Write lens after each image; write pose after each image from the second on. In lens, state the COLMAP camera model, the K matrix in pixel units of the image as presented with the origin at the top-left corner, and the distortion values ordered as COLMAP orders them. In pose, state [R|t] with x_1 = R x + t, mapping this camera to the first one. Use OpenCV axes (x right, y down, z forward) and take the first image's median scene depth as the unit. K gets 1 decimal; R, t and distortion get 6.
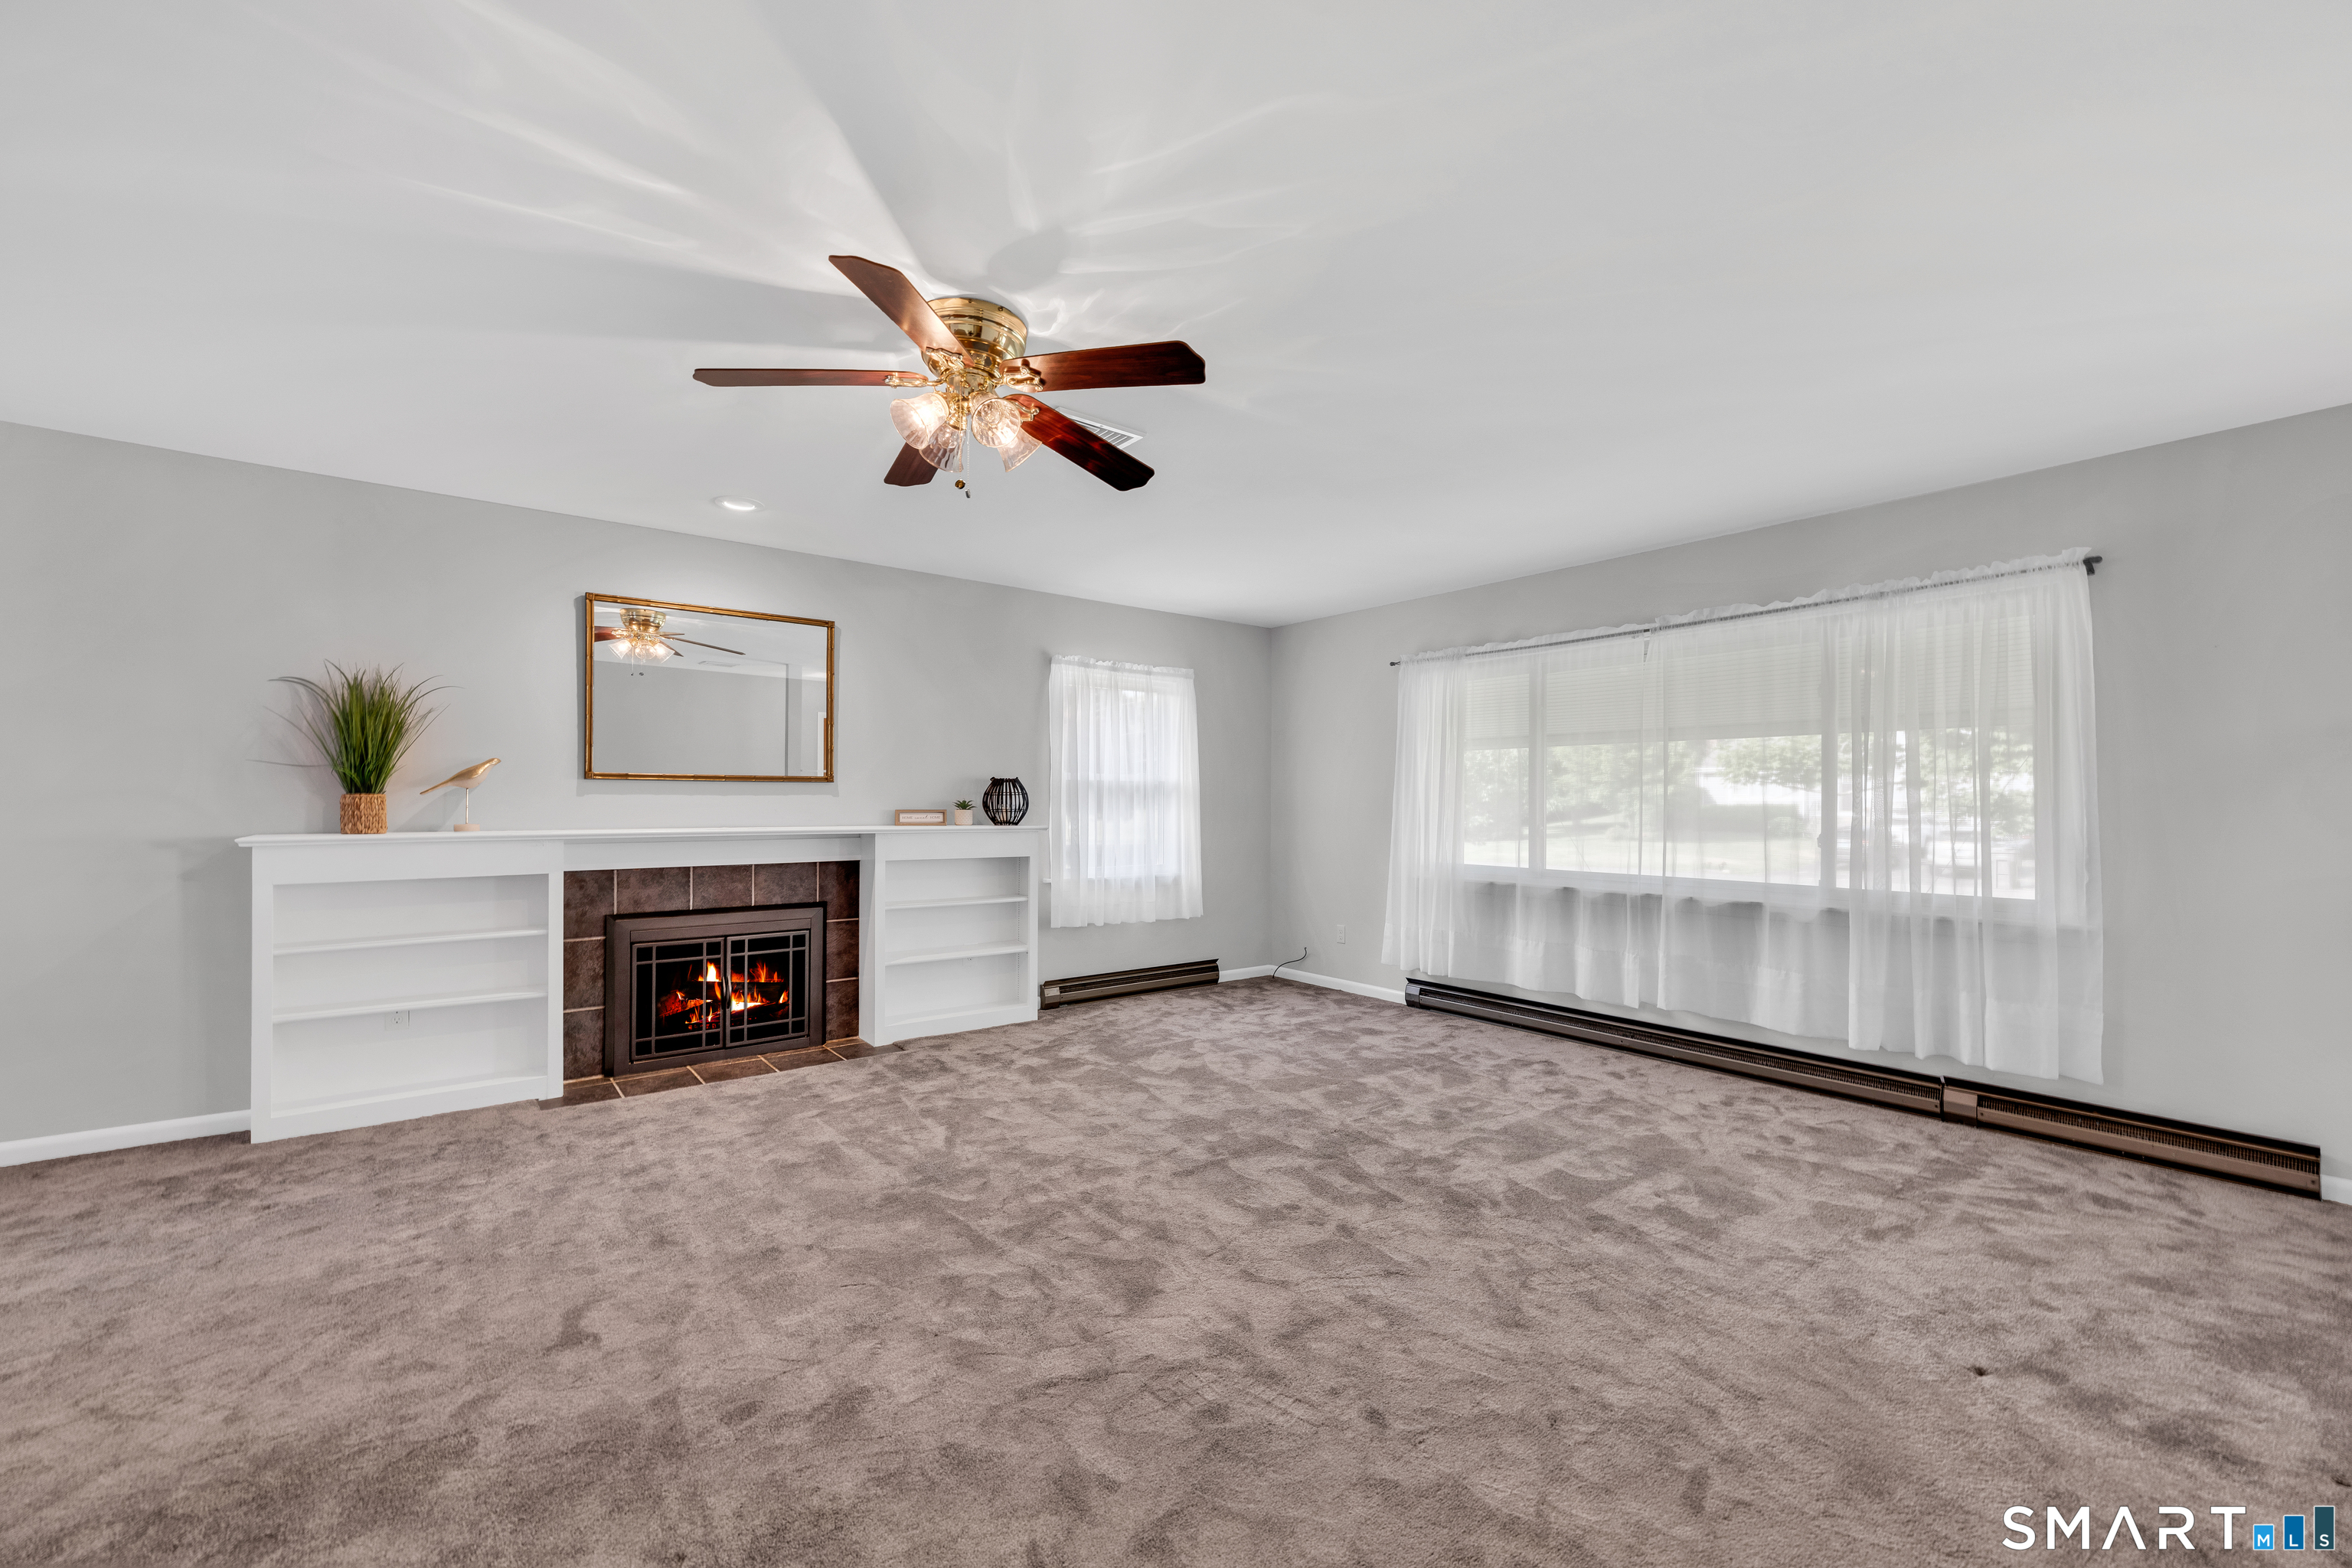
lens RADIAL K [[915.9, 0, 1183.0], [0, 915.9, 805.0], [0, 0, 1]] dist [-0.002593, -0.000243]
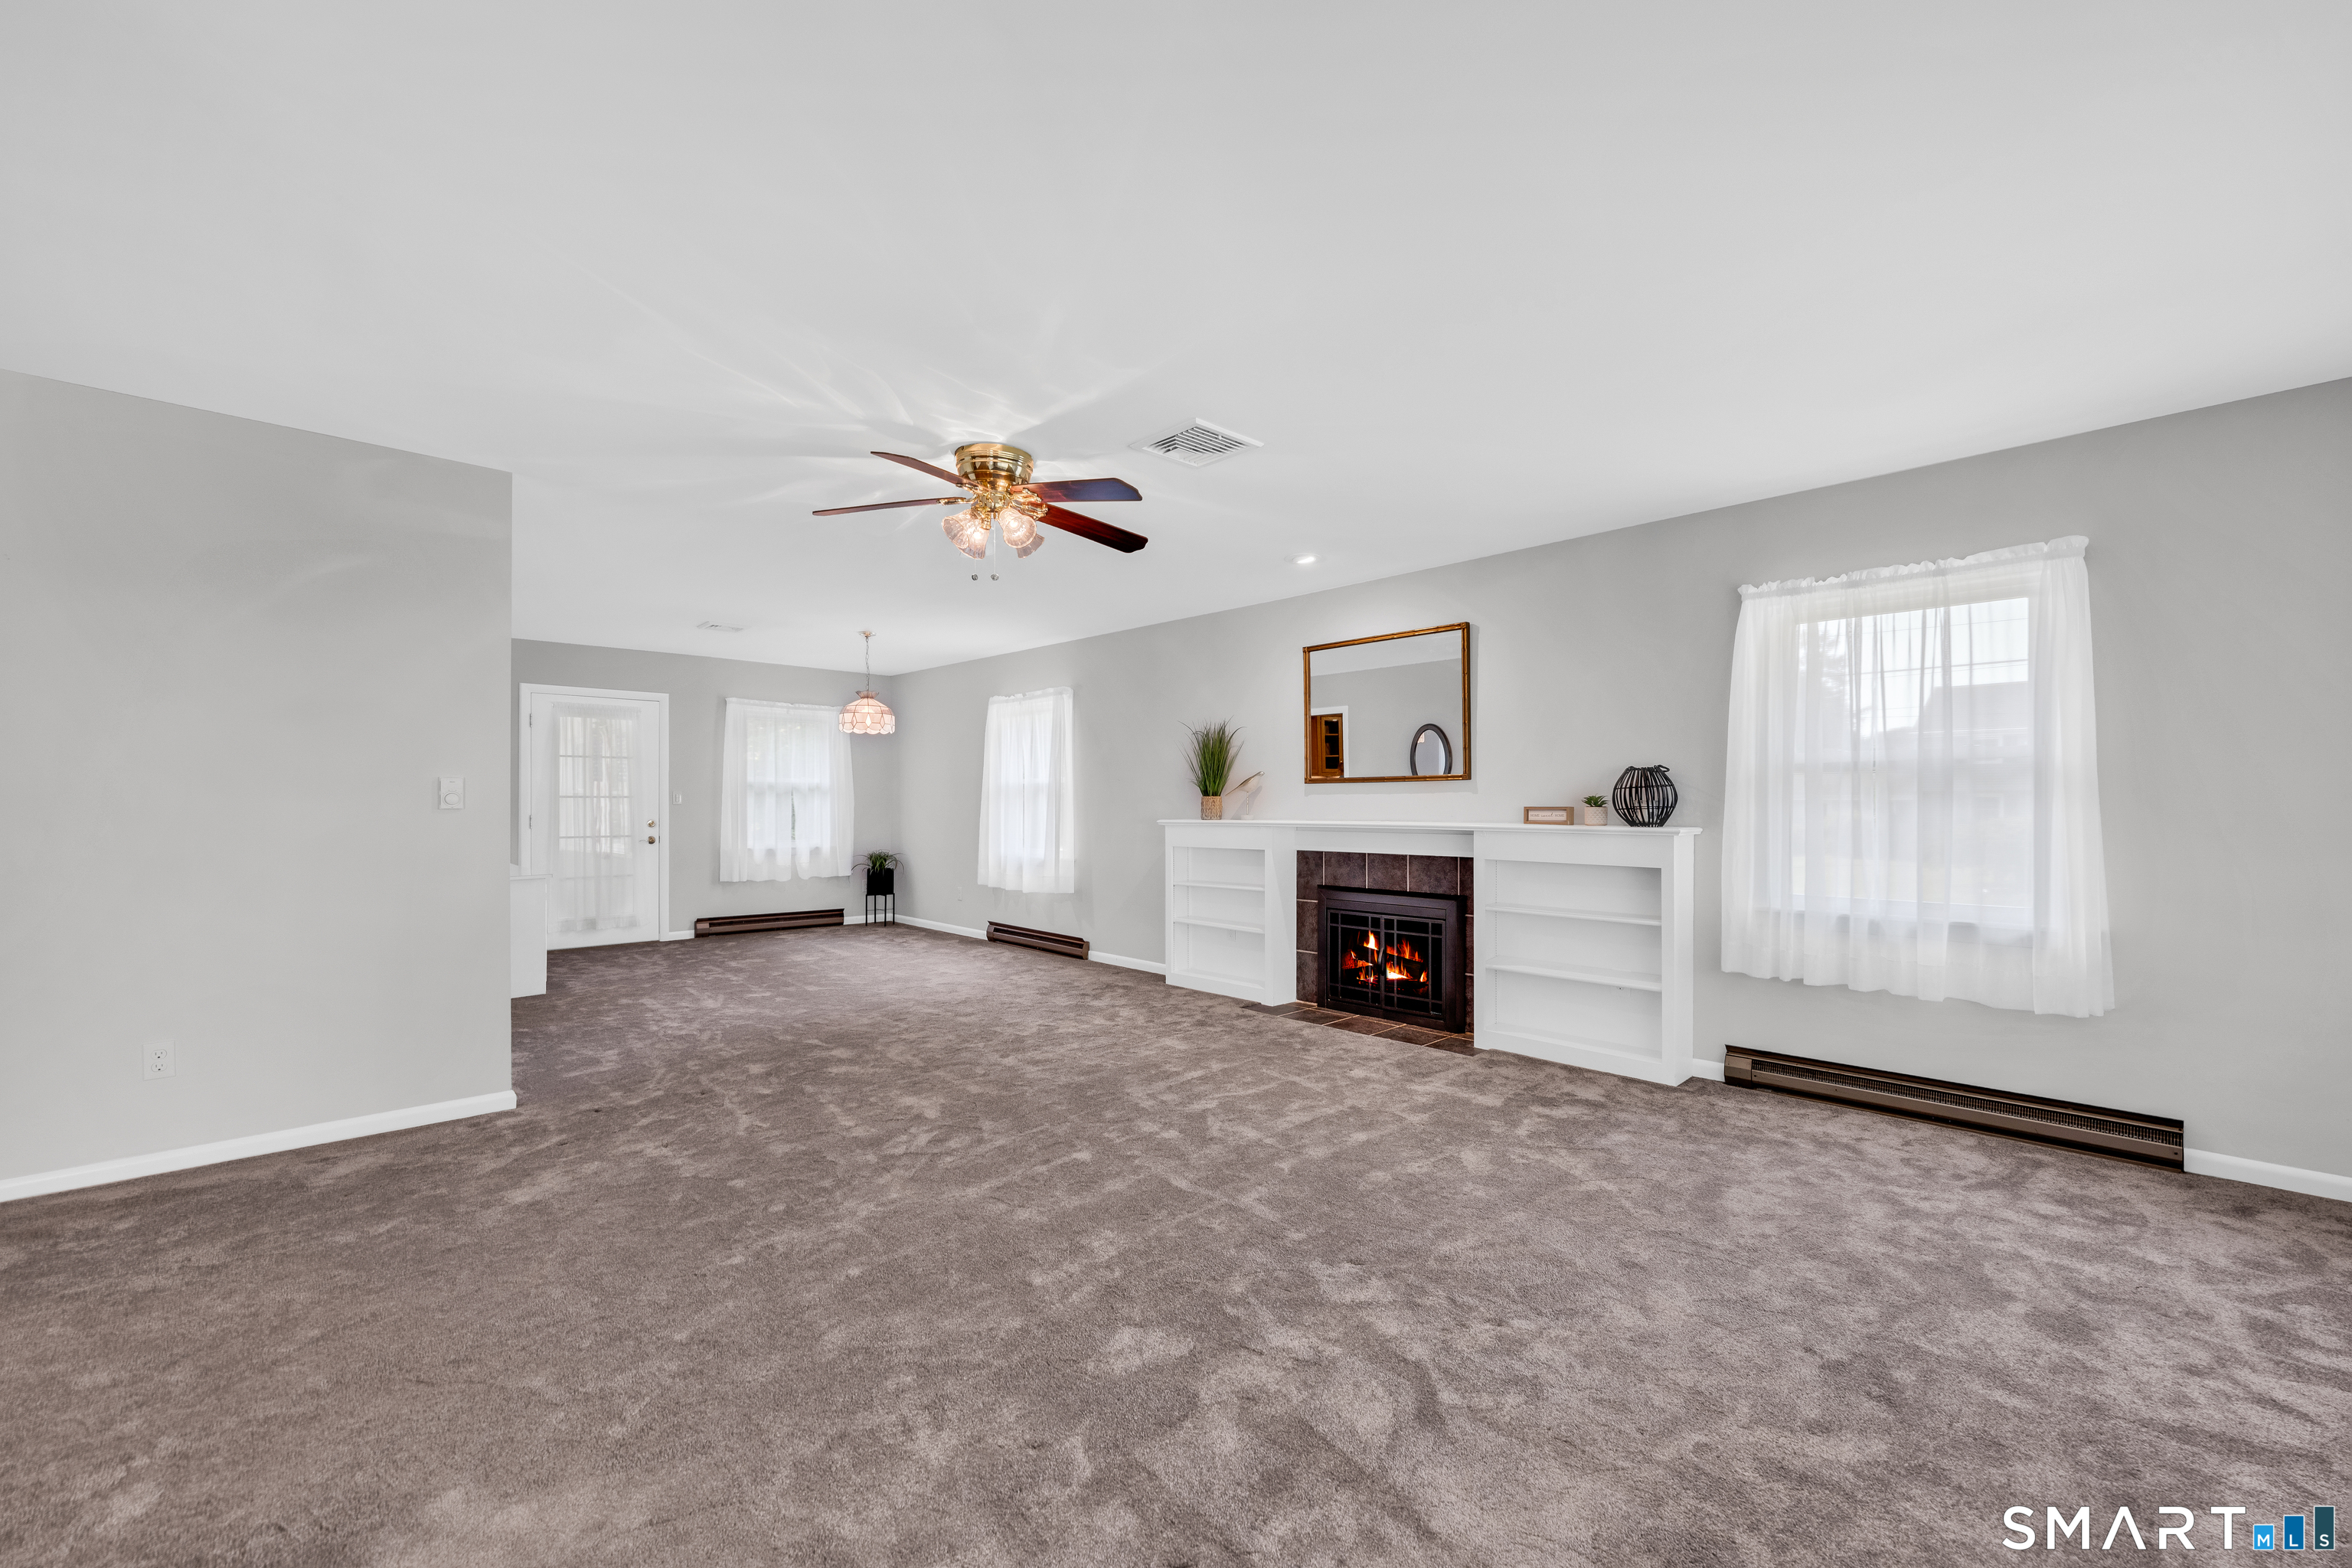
lens RADIAL K [[915.9, 0, 1181.5], [0, 915.9, 798.3], [0, 0, 1]] dist [-0.002593, -0.000243]
pose [[0.113506, -0.012496, -0.993459, 0.647999], [-0.001799, 0.999917, -0.012783, 0.010487], [0.993536, 0.003238, 0.113474, 0.611617]]
